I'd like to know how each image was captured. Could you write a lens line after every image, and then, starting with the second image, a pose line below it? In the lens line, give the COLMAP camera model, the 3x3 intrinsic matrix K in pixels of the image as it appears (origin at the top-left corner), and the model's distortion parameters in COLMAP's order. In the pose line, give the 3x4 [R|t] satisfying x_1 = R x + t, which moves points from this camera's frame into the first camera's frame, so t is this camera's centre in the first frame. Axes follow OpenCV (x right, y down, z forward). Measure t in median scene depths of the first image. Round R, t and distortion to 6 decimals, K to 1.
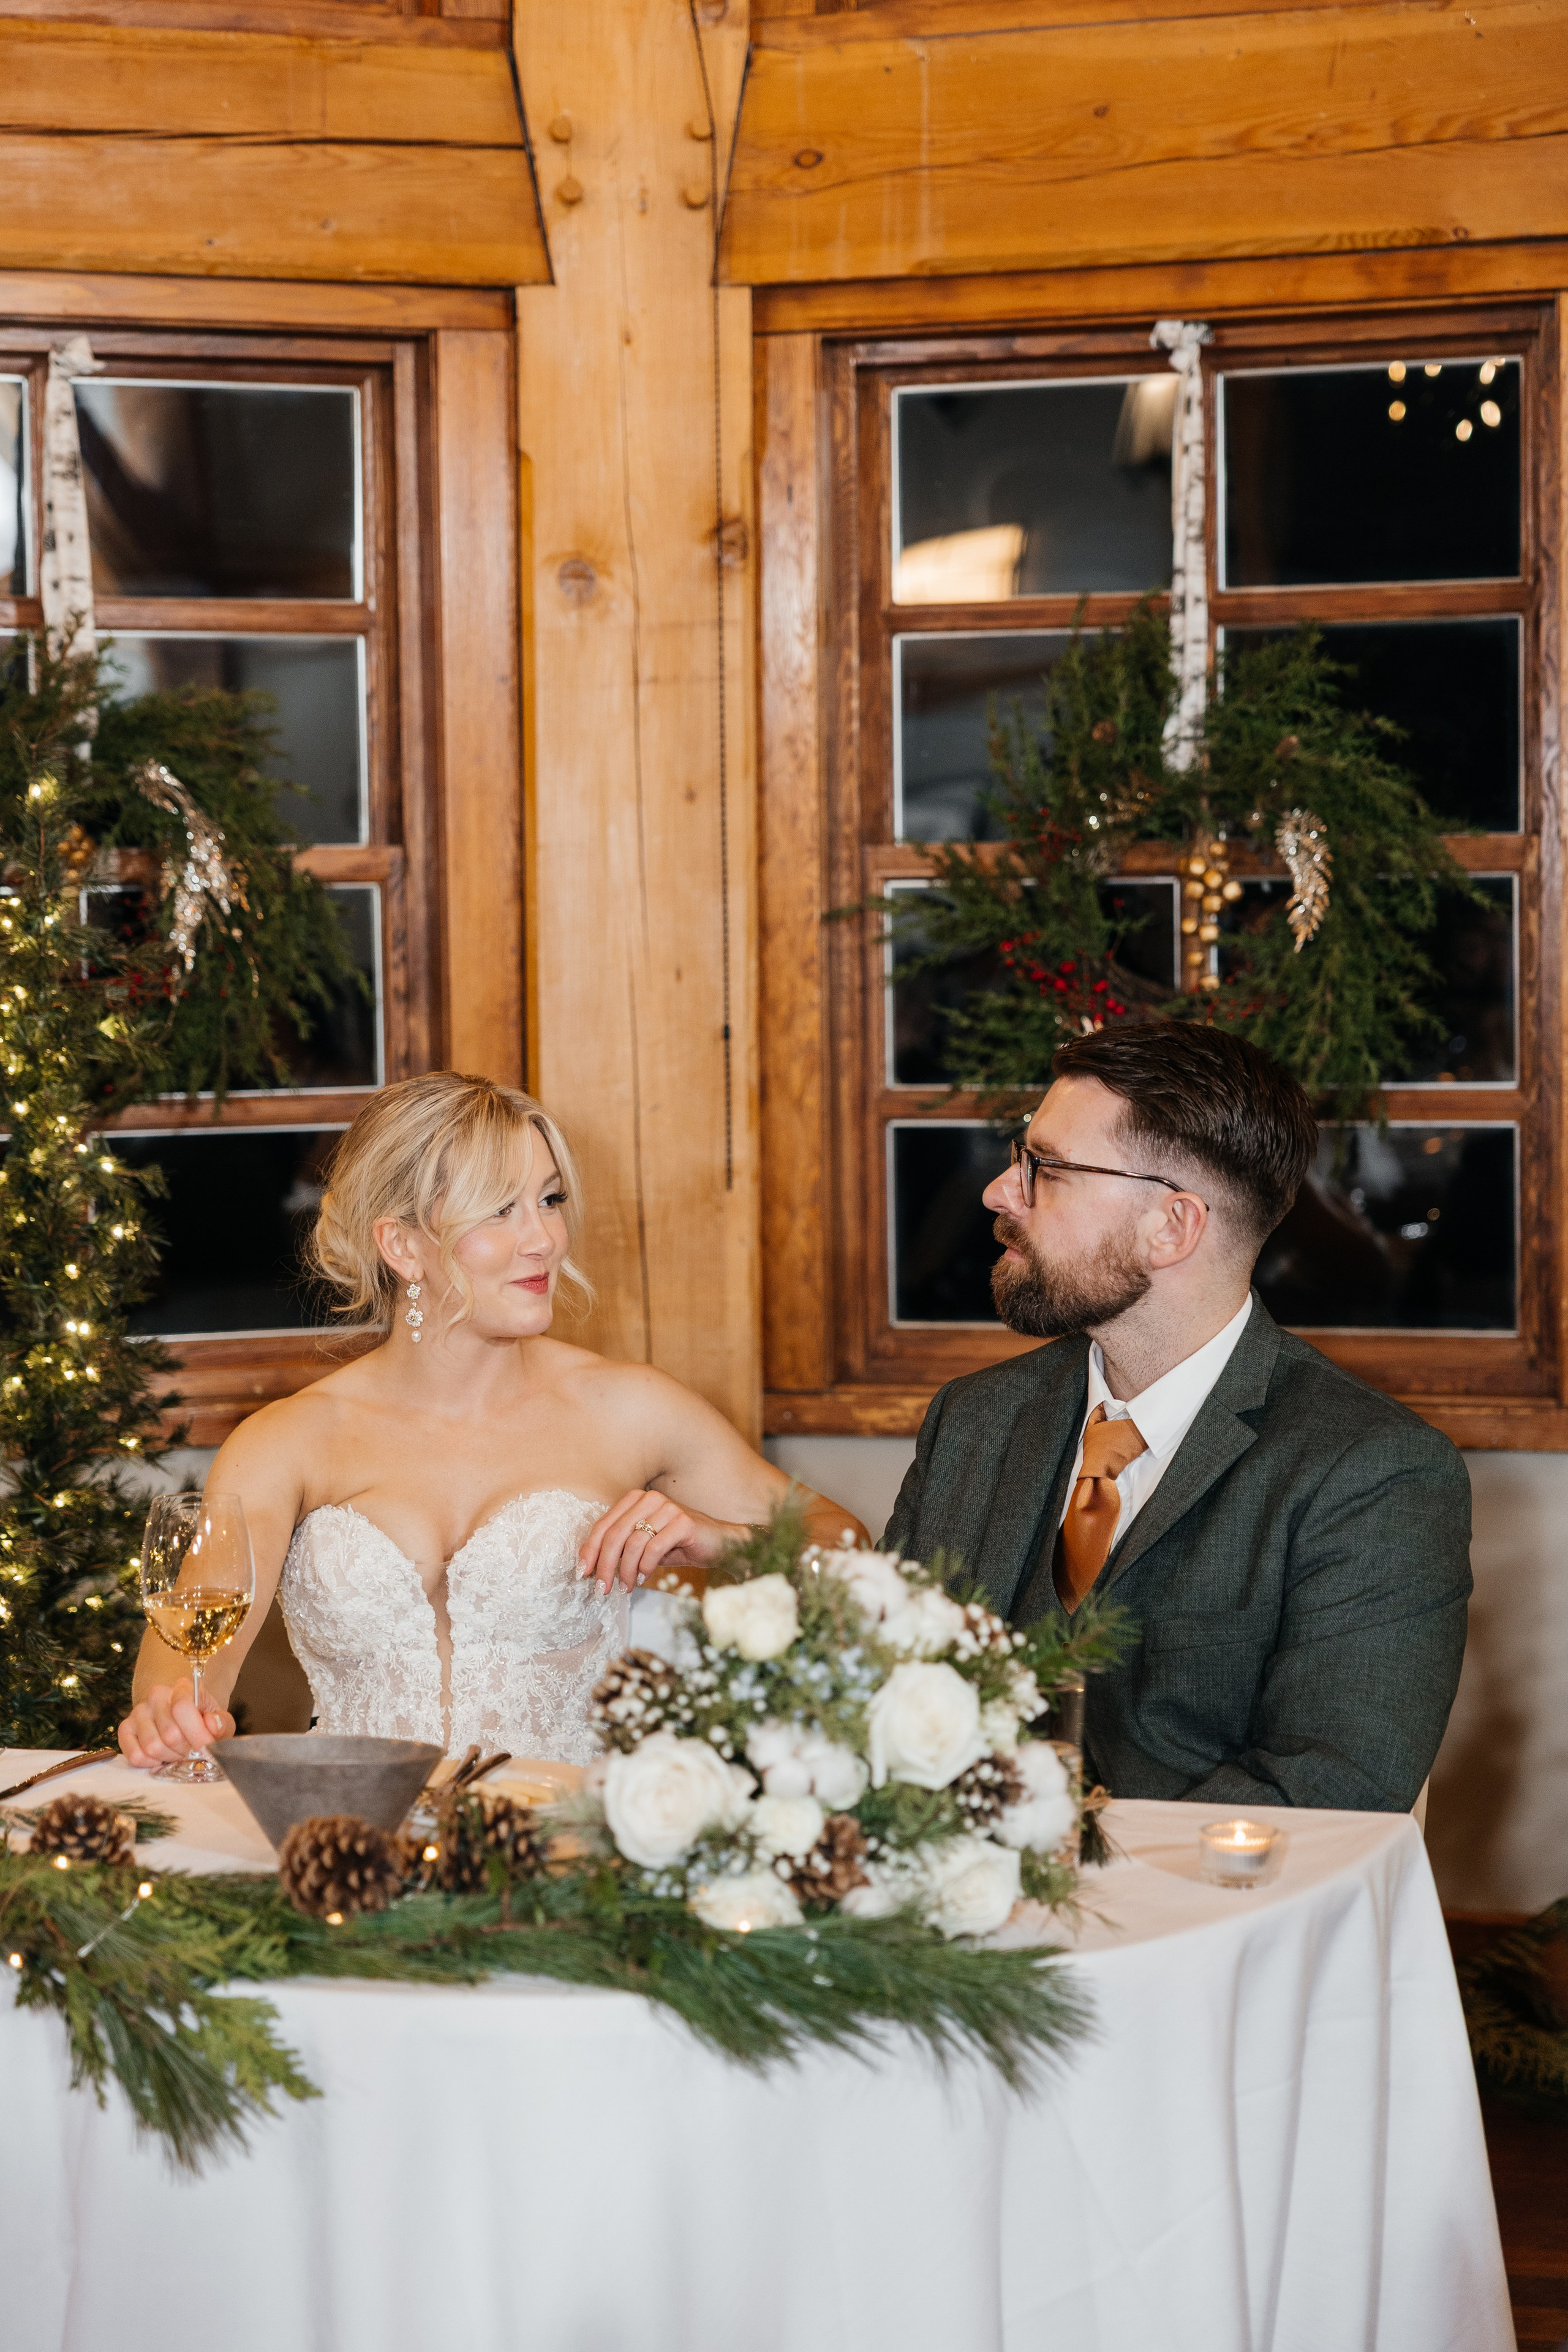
lens RADIAL K [[4319.8, 0, 789.6], [0, 4319.8, 1163.3], [0, 0, 1]] dist [0.007692, 0.000000]
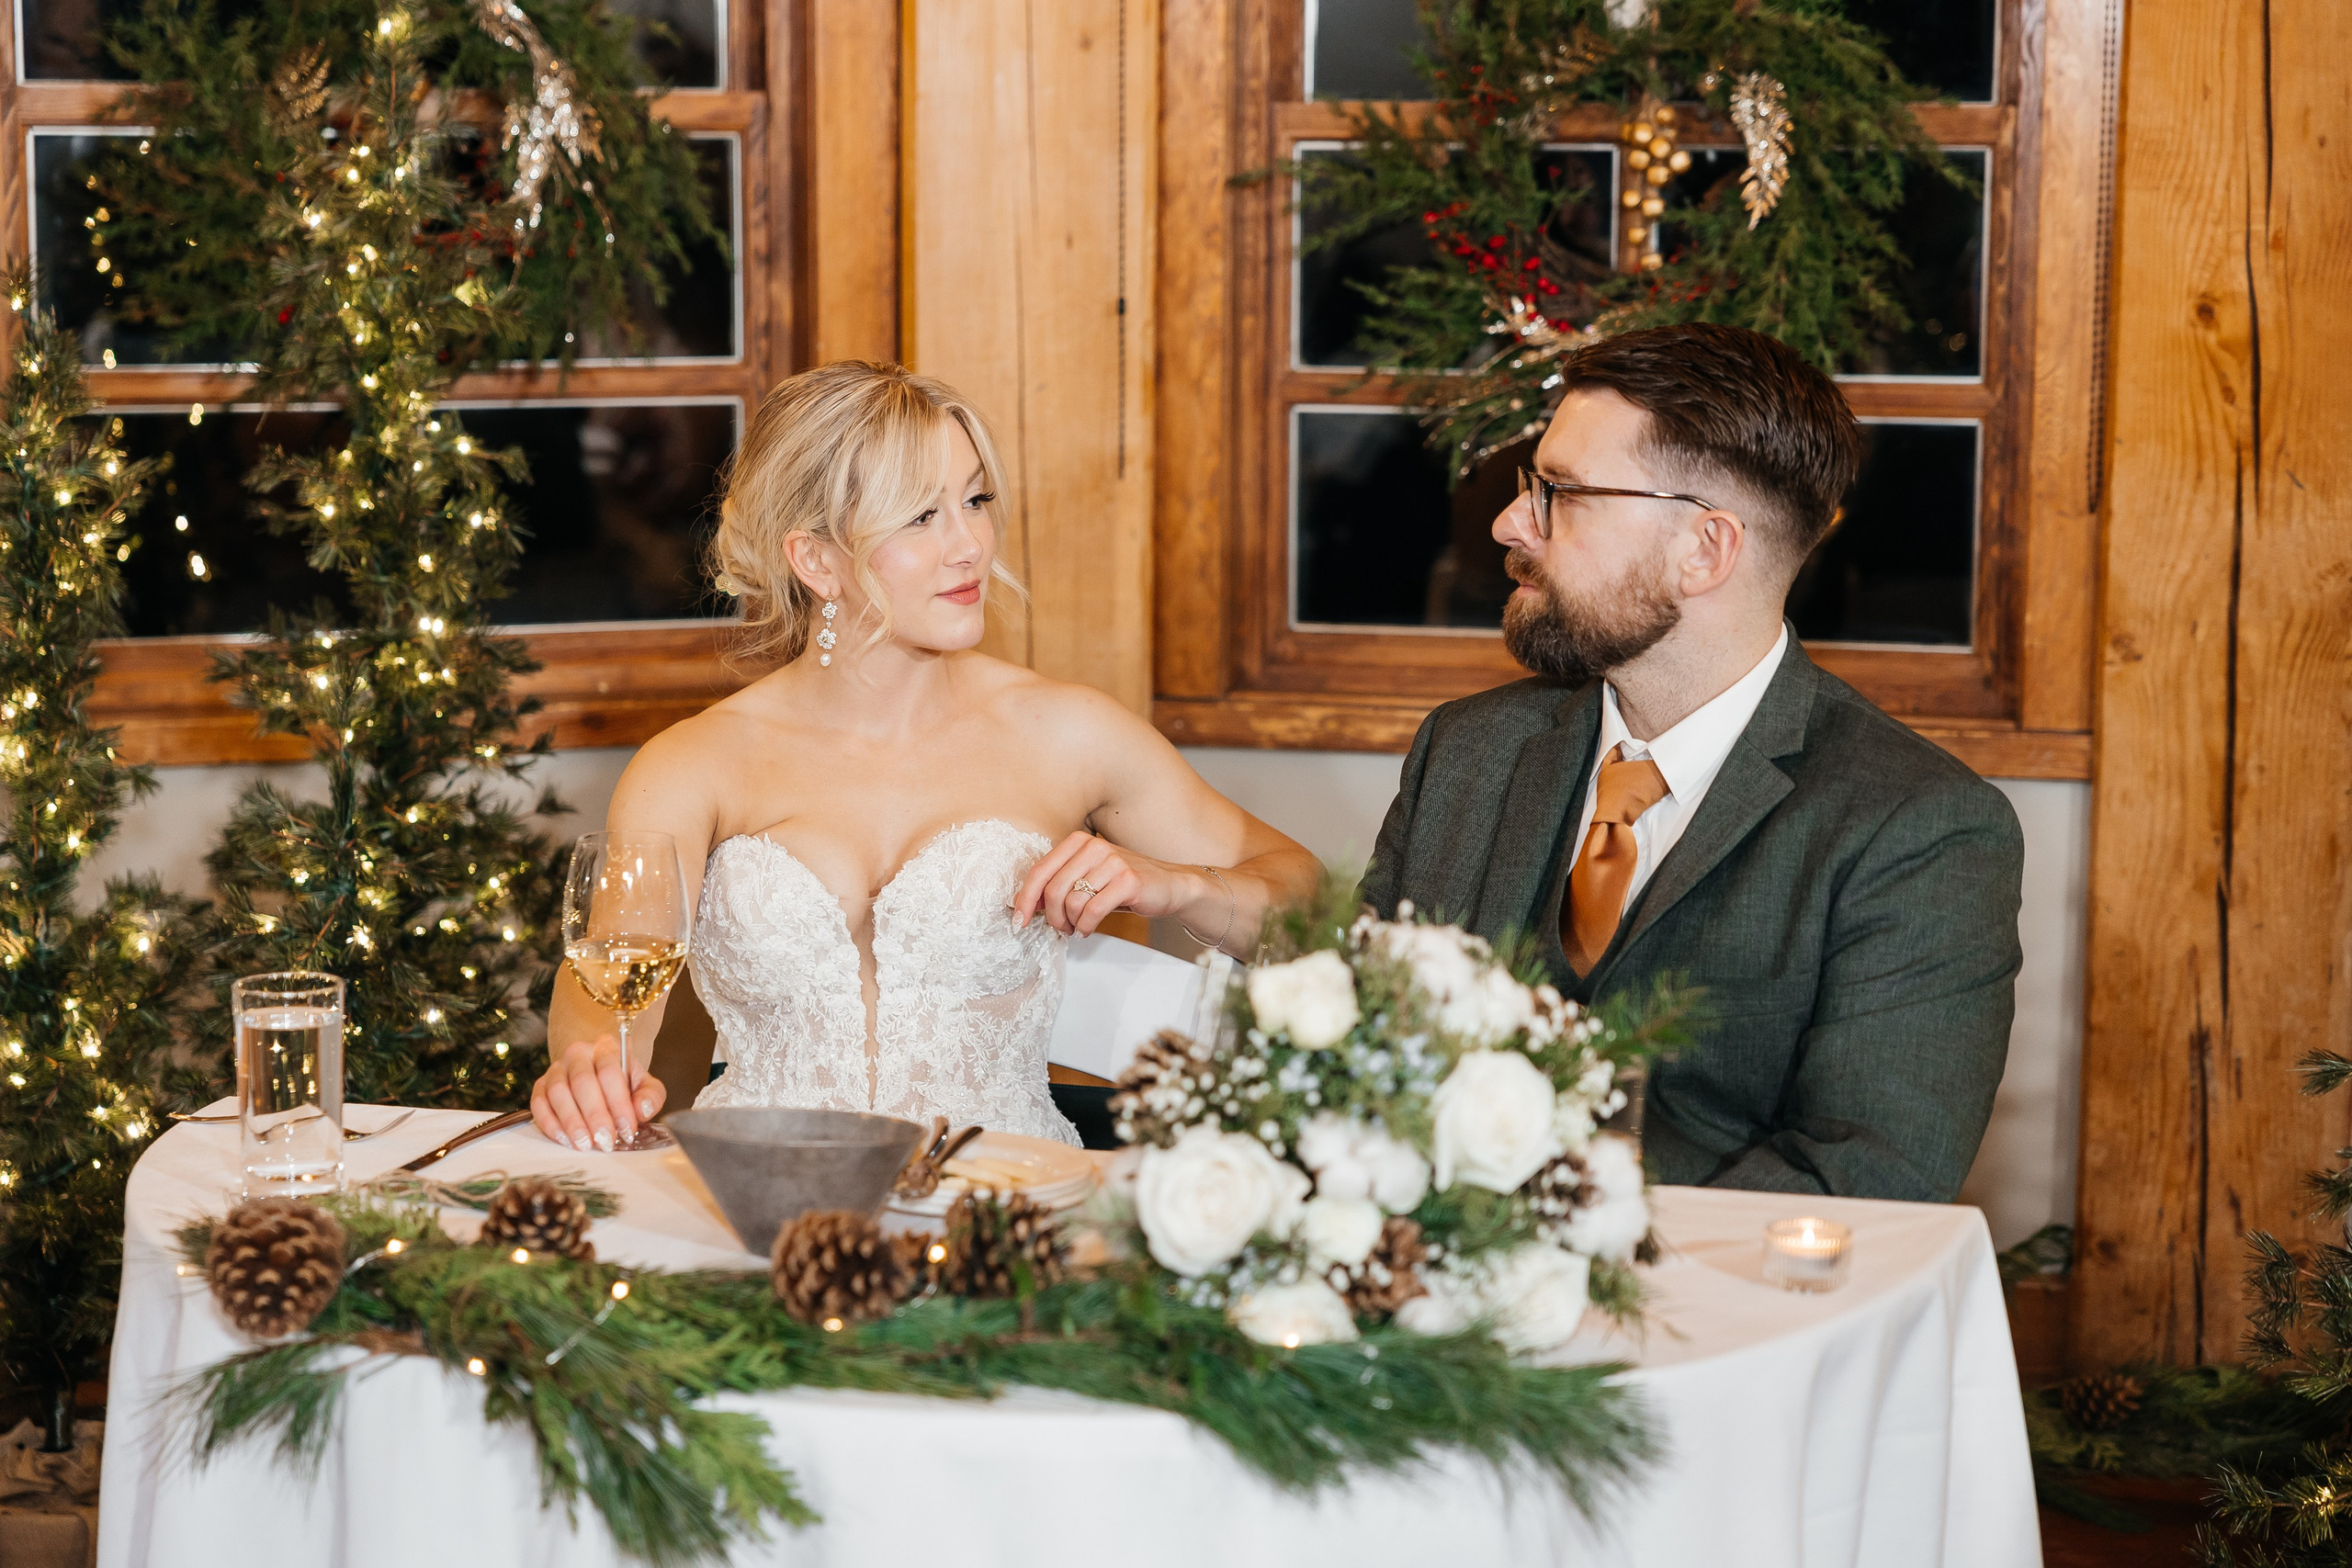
lens RADIAL K [[4535.2, 0, 1171.5], [0, 4535.2, 794.1], [0, 0, 1]] dist [0.050876, 0.000000]
pose [[0.999305, 0.015196, 0.034042, -0.041239], [-0.018009, 0.996311, 0.083908, -0.009564], [-0.032641, -0.084463, 0.995892, 0.039315]]
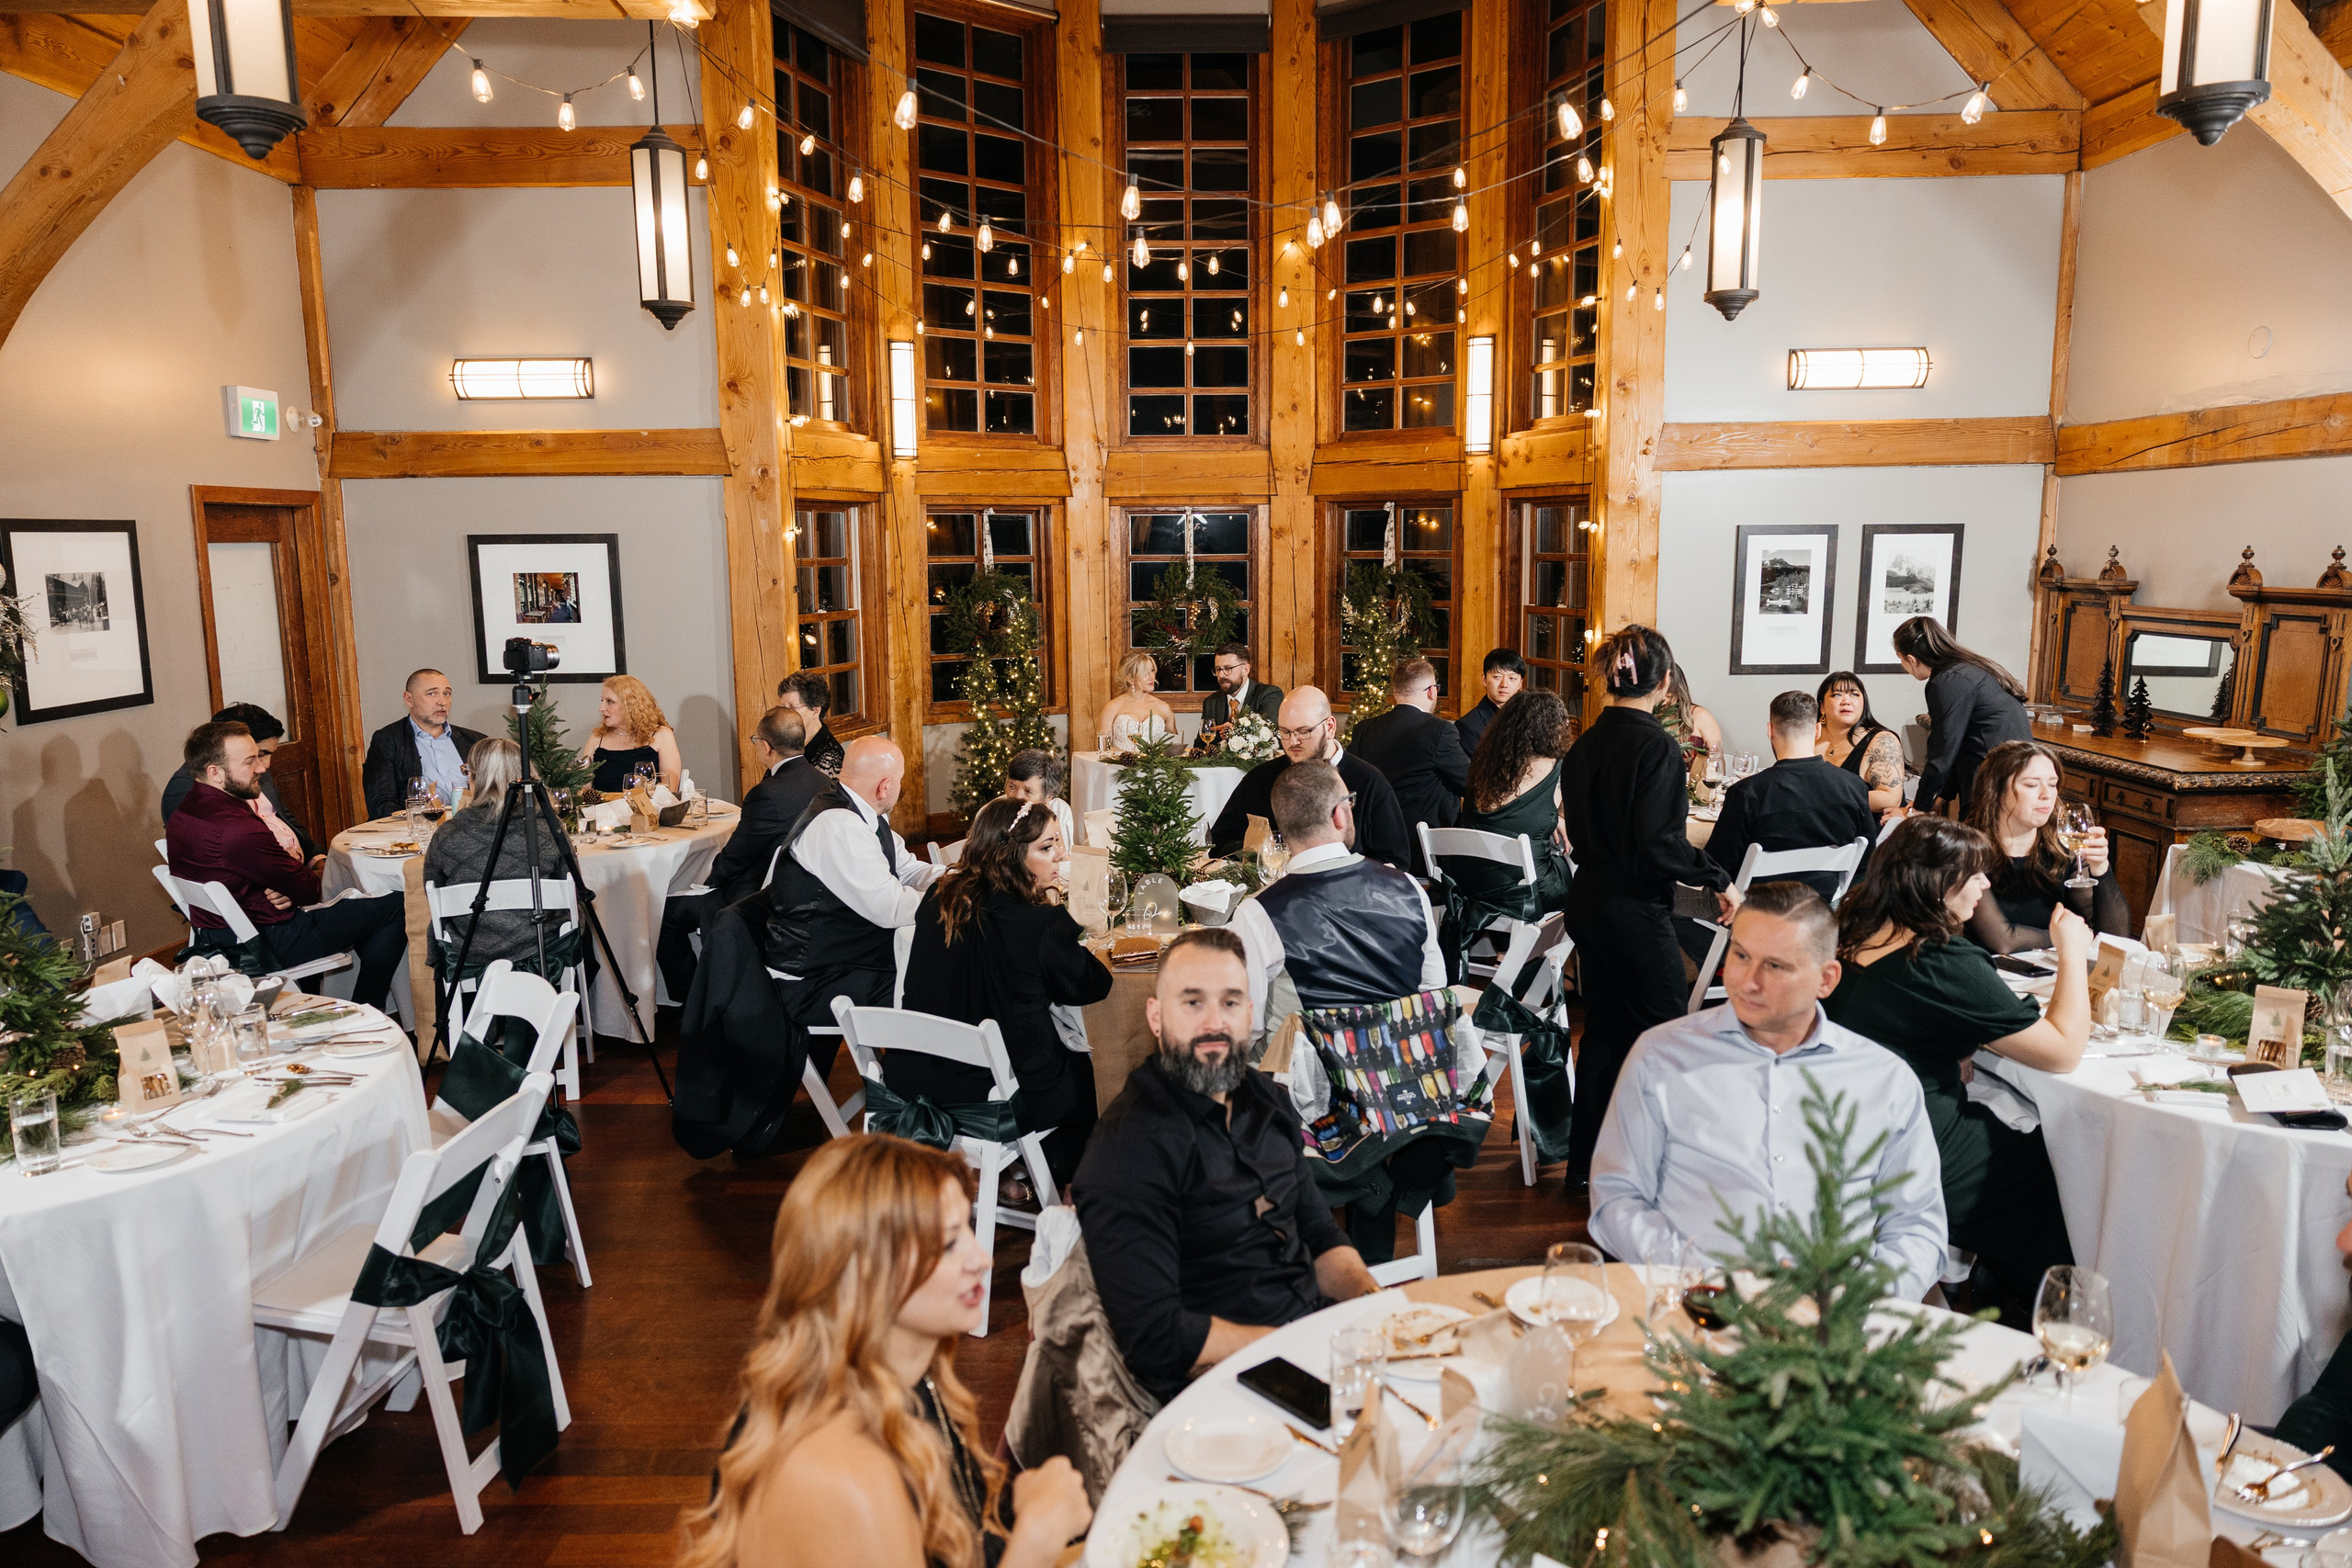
lens RADIAL K [[1686.9, 0, 1165.9], [0, 1686.9, 775.8], [0, 0, 1]] dist [0.018476, -0.004731]
pose [[0.958844, -0.037651, 0.281427, -0.630291], [0.016128, 0.996791, 0.078408, -0.027156], [-0.283476, -0.070642, 0.956374, -1.207219]]
